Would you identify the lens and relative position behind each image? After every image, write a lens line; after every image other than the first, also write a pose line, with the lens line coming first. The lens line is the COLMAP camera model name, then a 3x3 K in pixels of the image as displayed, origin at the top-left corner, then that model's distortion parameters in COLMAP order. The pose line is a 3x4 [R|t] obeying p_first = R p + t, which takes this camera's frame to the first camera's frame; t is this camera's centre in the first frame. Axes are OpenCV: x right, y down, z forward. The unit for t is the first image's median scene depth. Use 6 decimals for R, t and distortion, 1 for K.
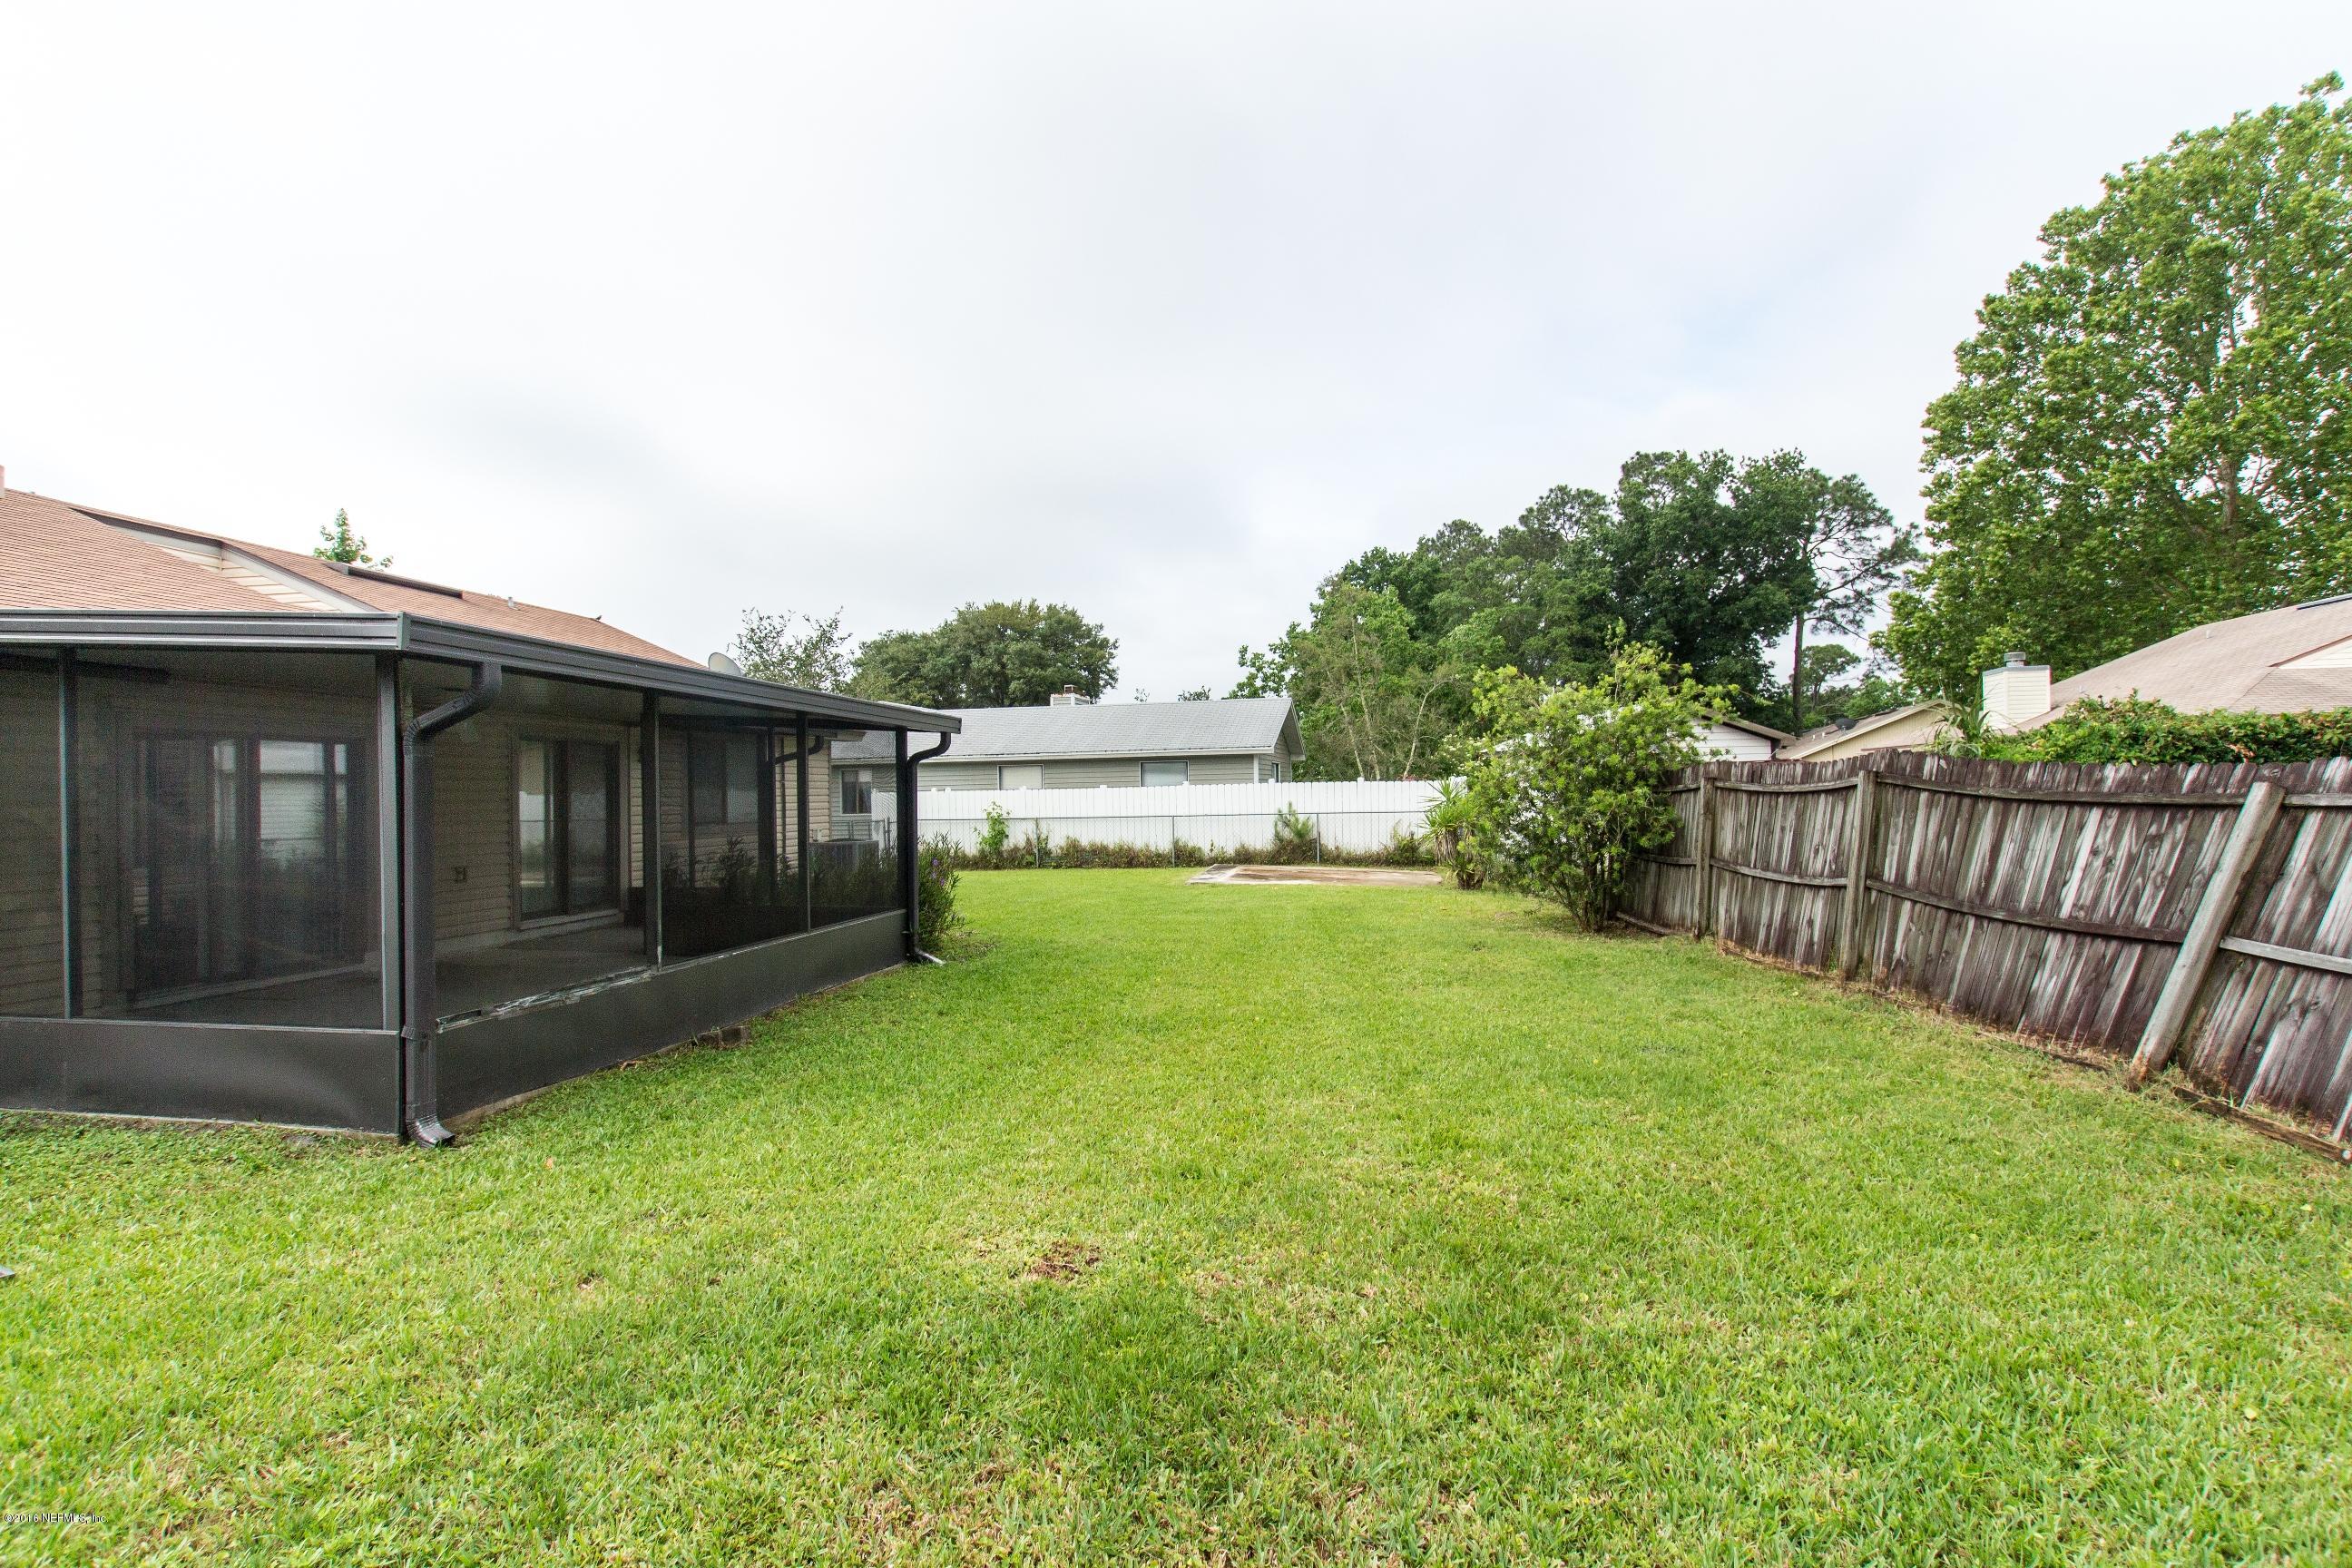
lens RADIAL K [[1068.6, 0, 1182.6], [0, 1068.6, 789.0], [0, 0, 1]] dist [0.013388, -0.007448]
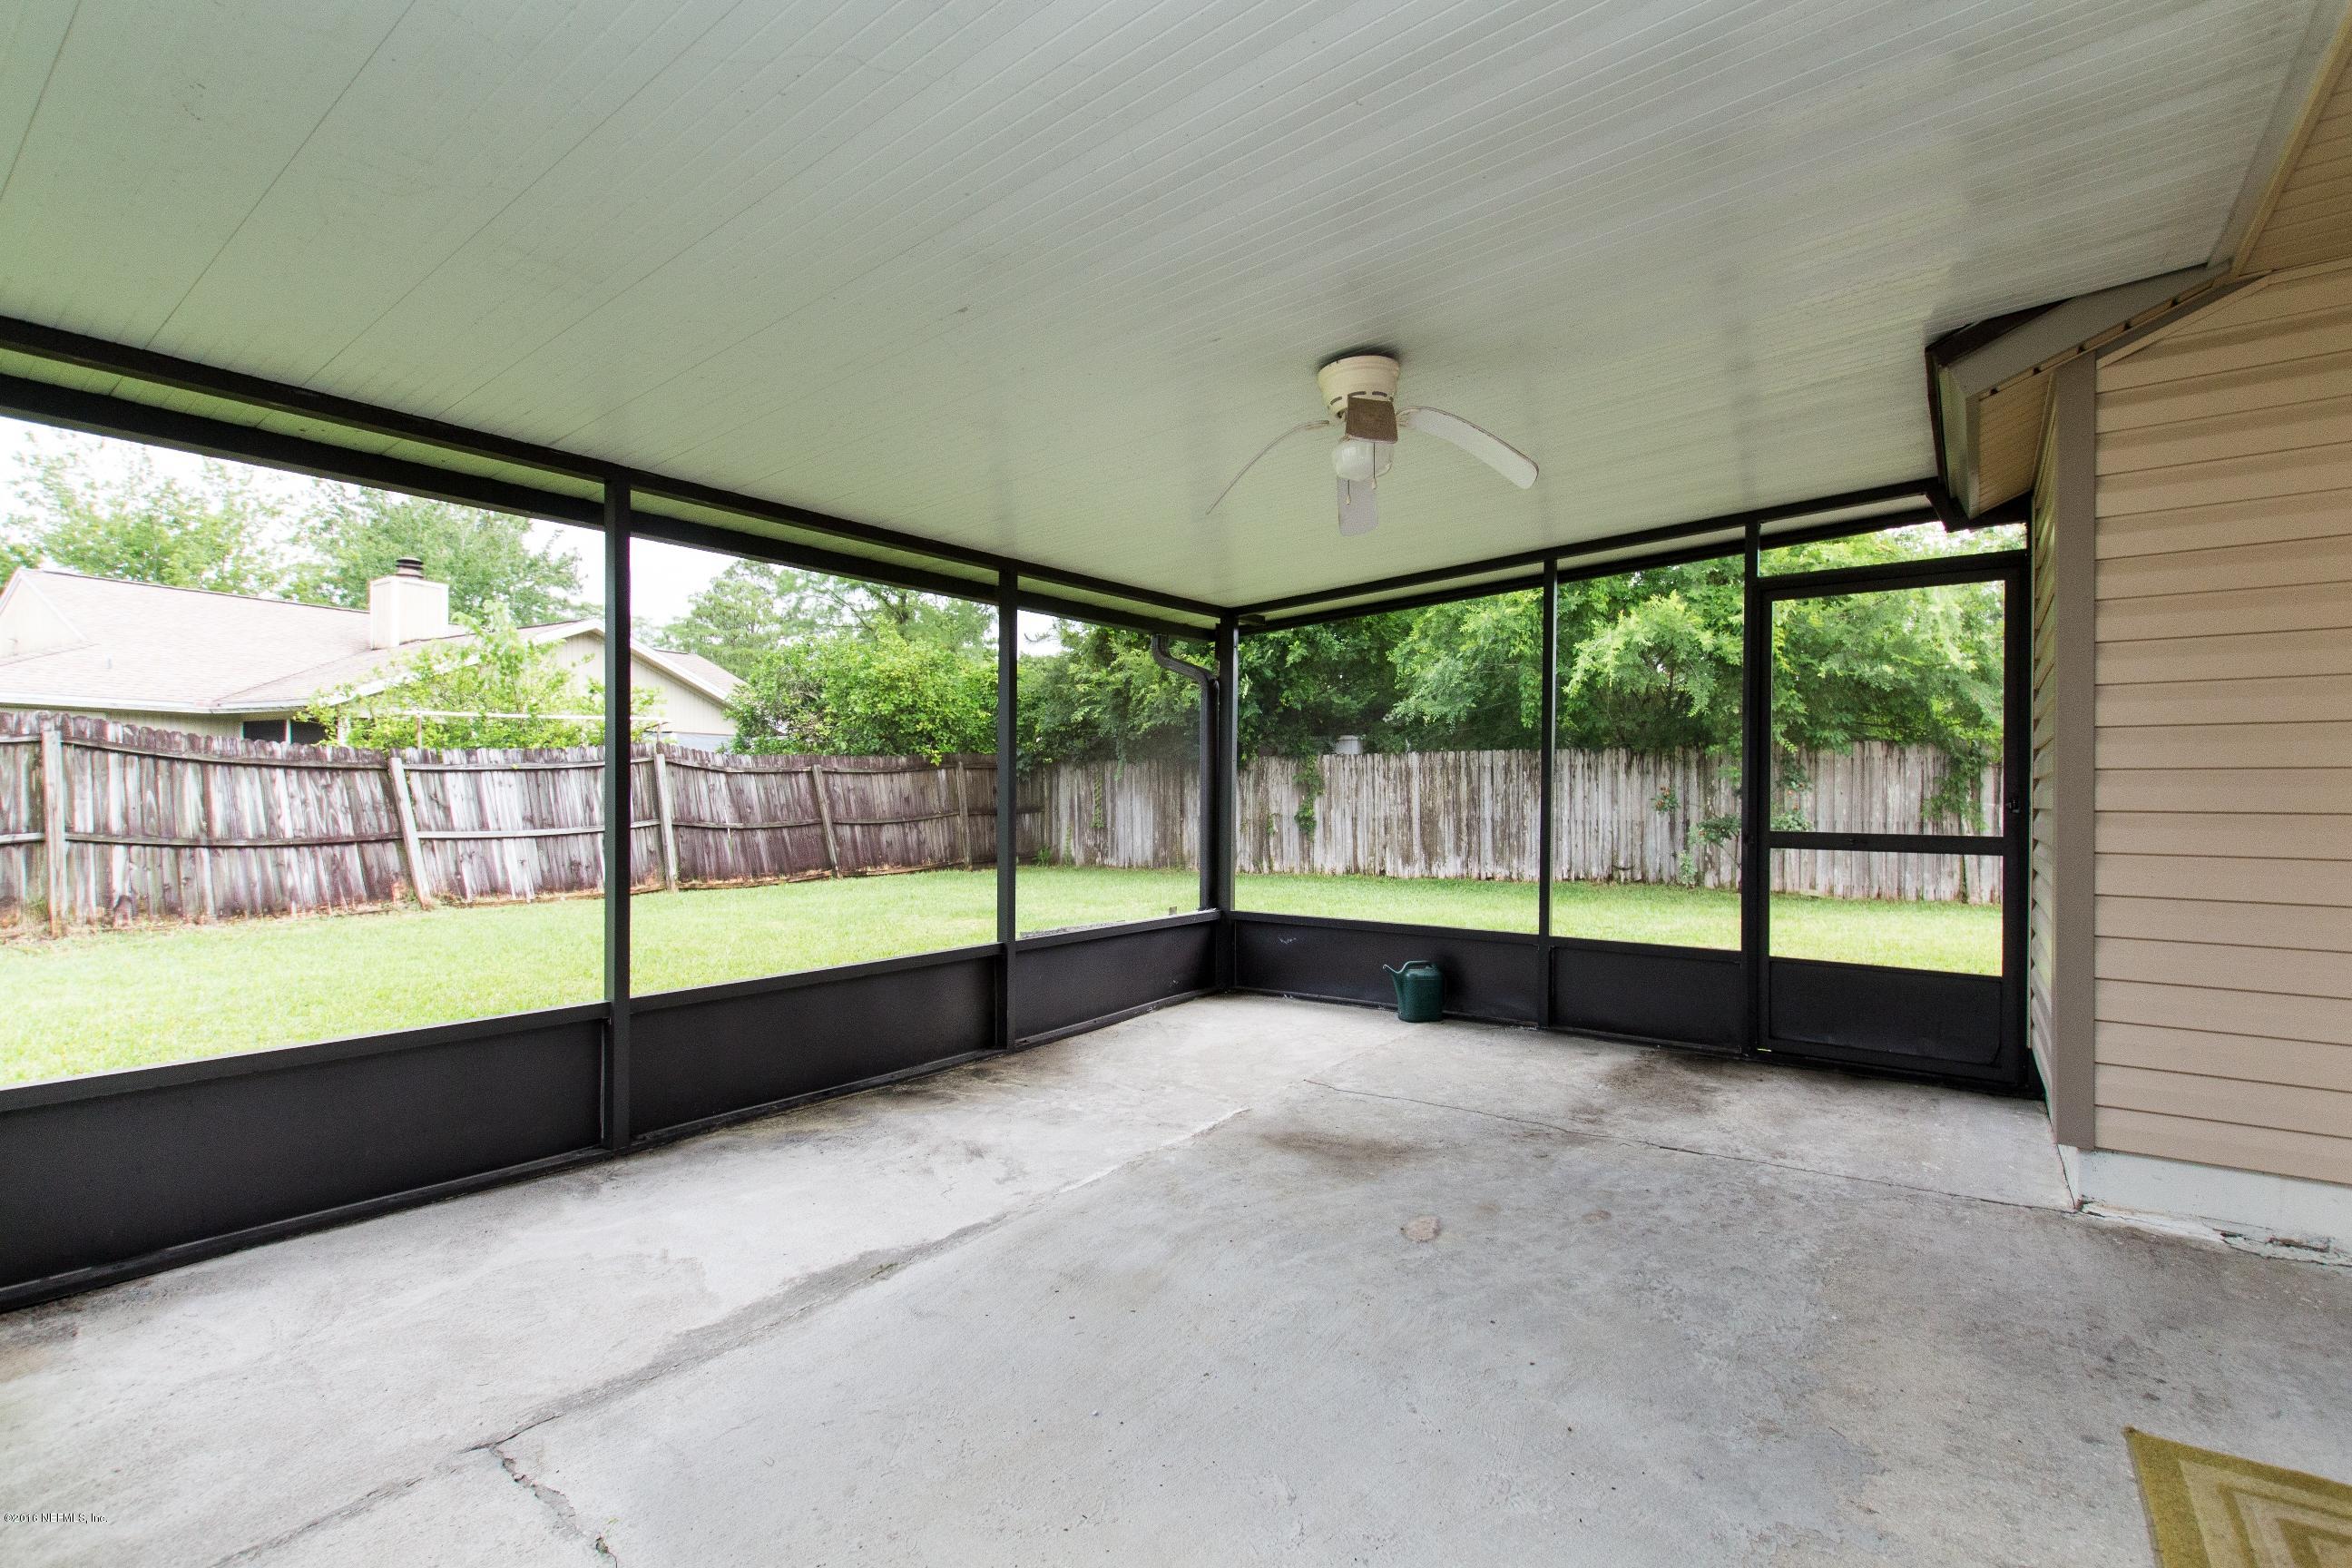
lens RADIAL K [[1084.2, 0, 1176.0], [0, 1084.2, 784.0], [0, 0, 1]] dist [0.011095, 0.000139]
pose [[-0.900709, 0.015324, 0.434152, -0.635710], [0.006080, 0.999724, -0.022673, 0.050736], [-0.434379, -0.017782, -0.900554, 1.129641]]
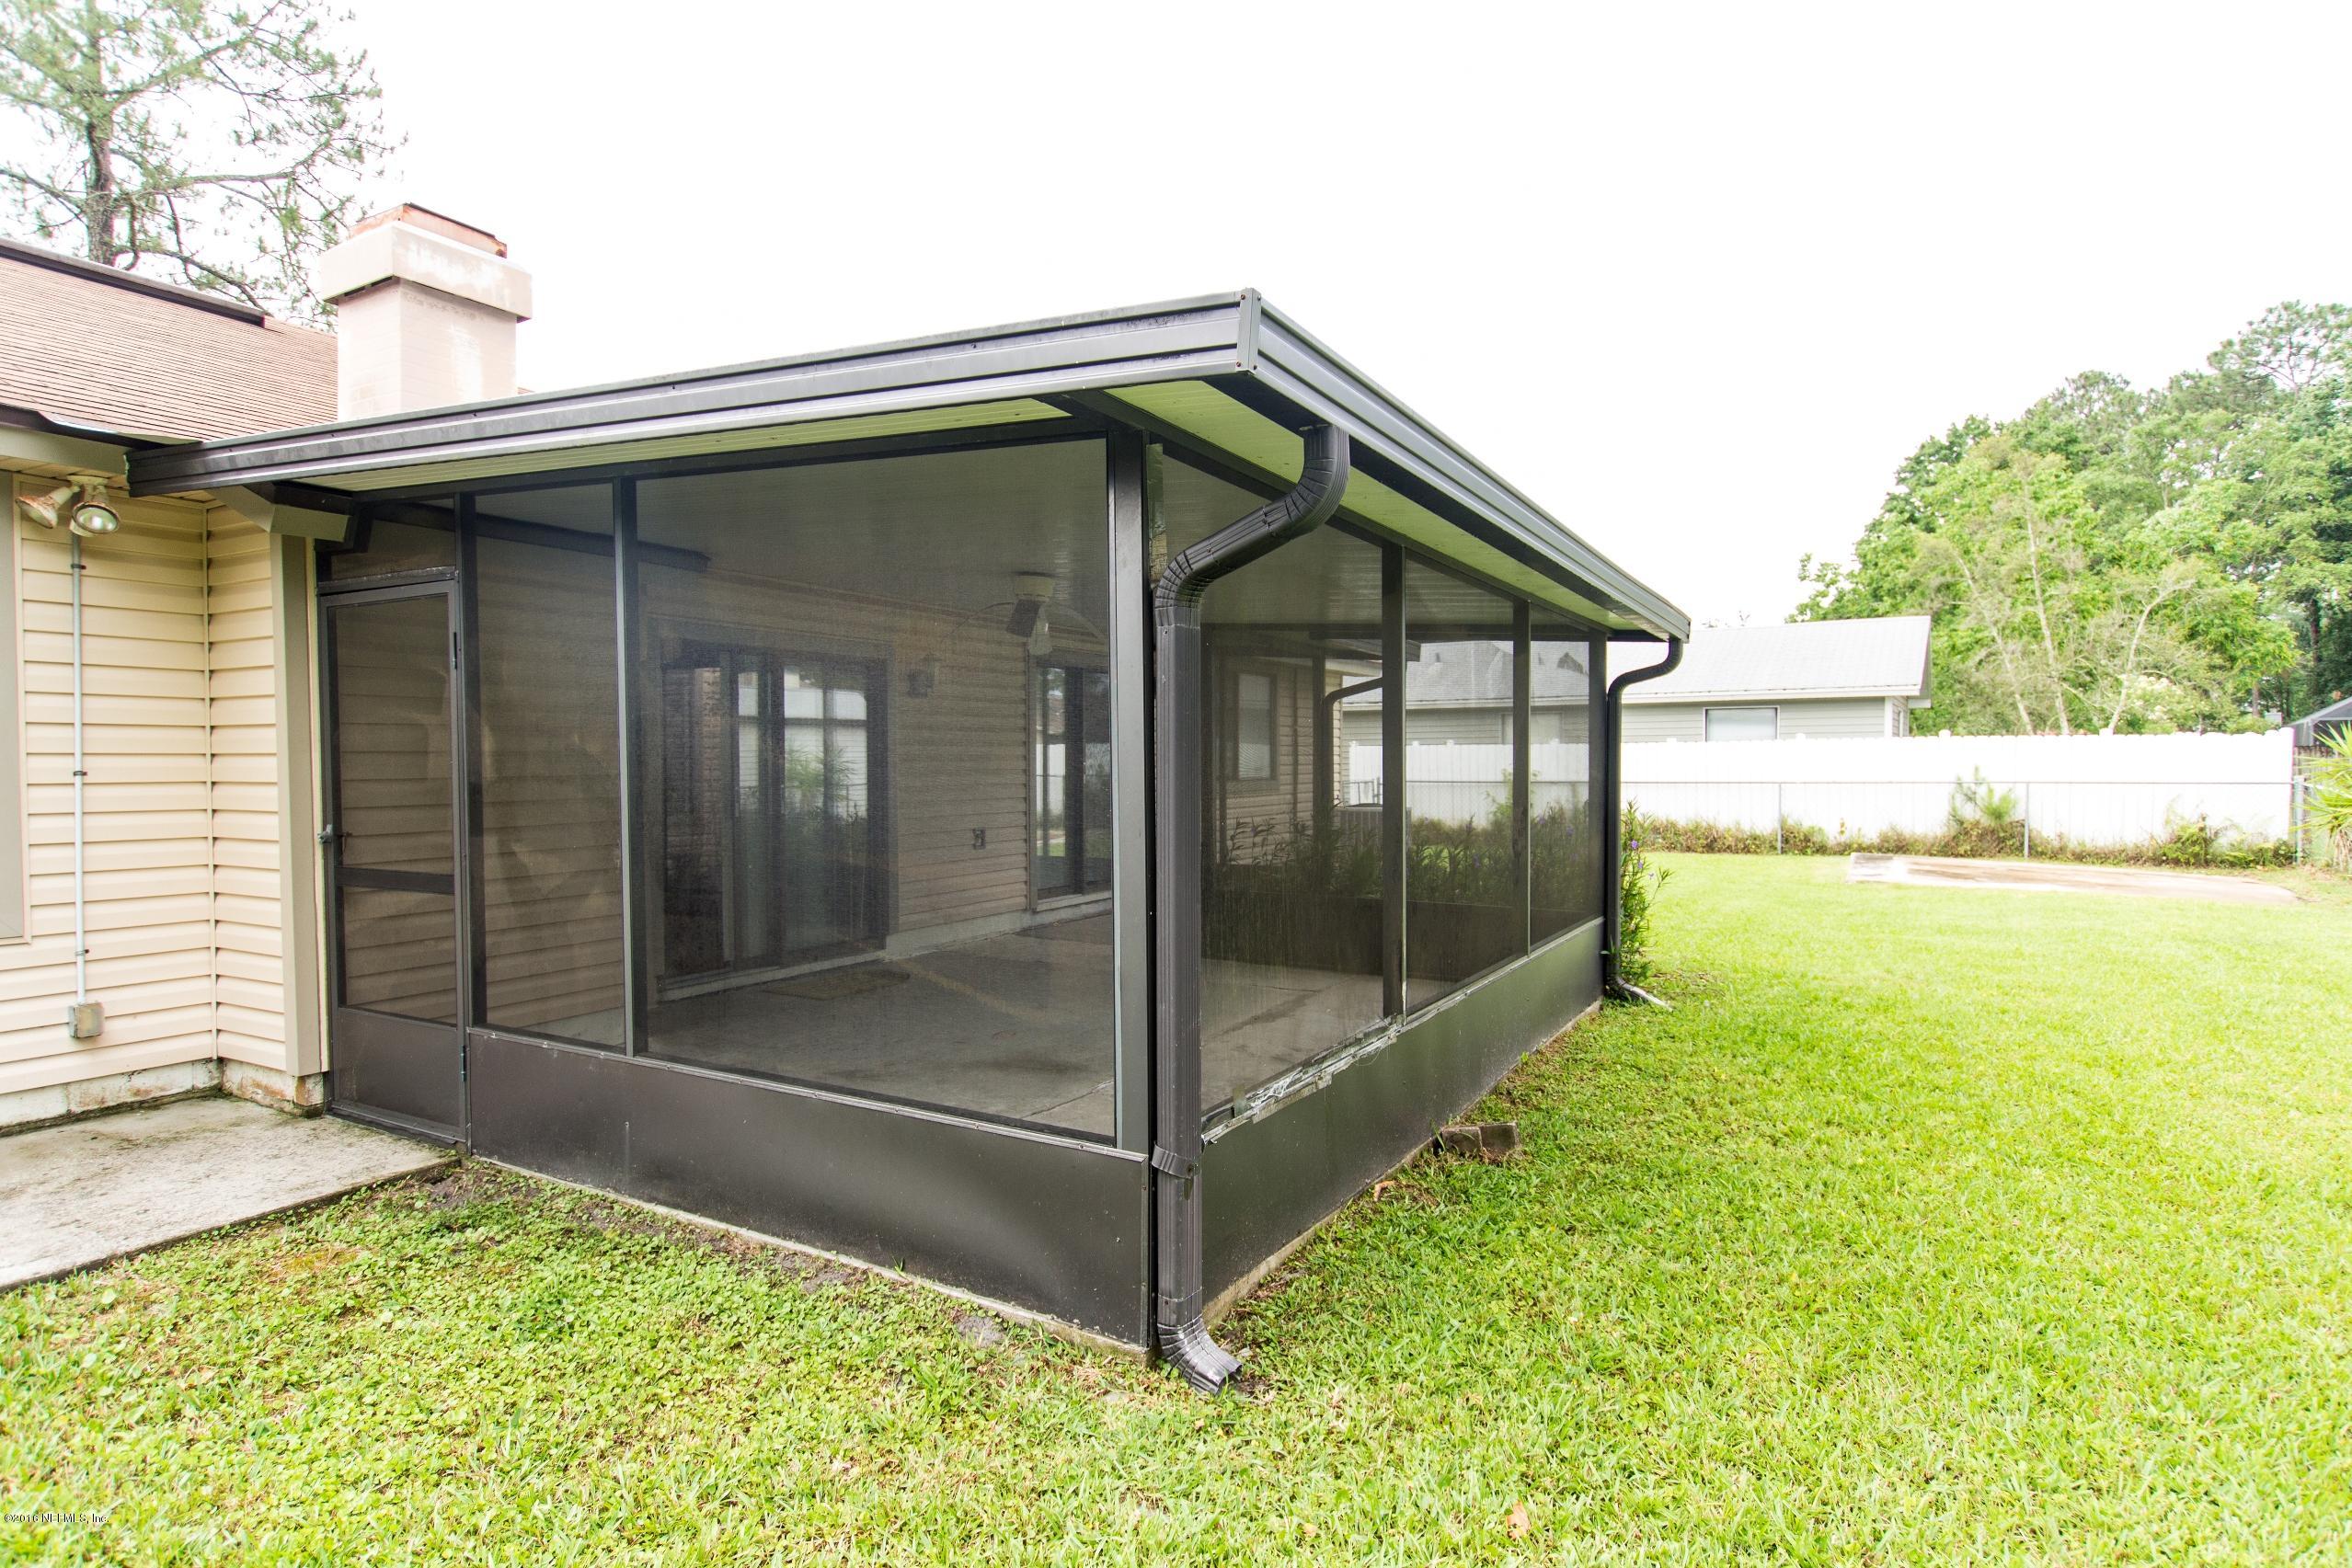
lens RADIAL K [[1249.2, 0, 1187.1], [0, 1249.2, 791.5], [0, 0, 1]] dist [0.002022, -0.000462]
pose [[0.944773, 0.021459, -0.327022, -0.249527], [-0.010364, 0.999311, 0.035634, 0.012946], [0.327562, -0.030277, 0.944345, 0.210995]]
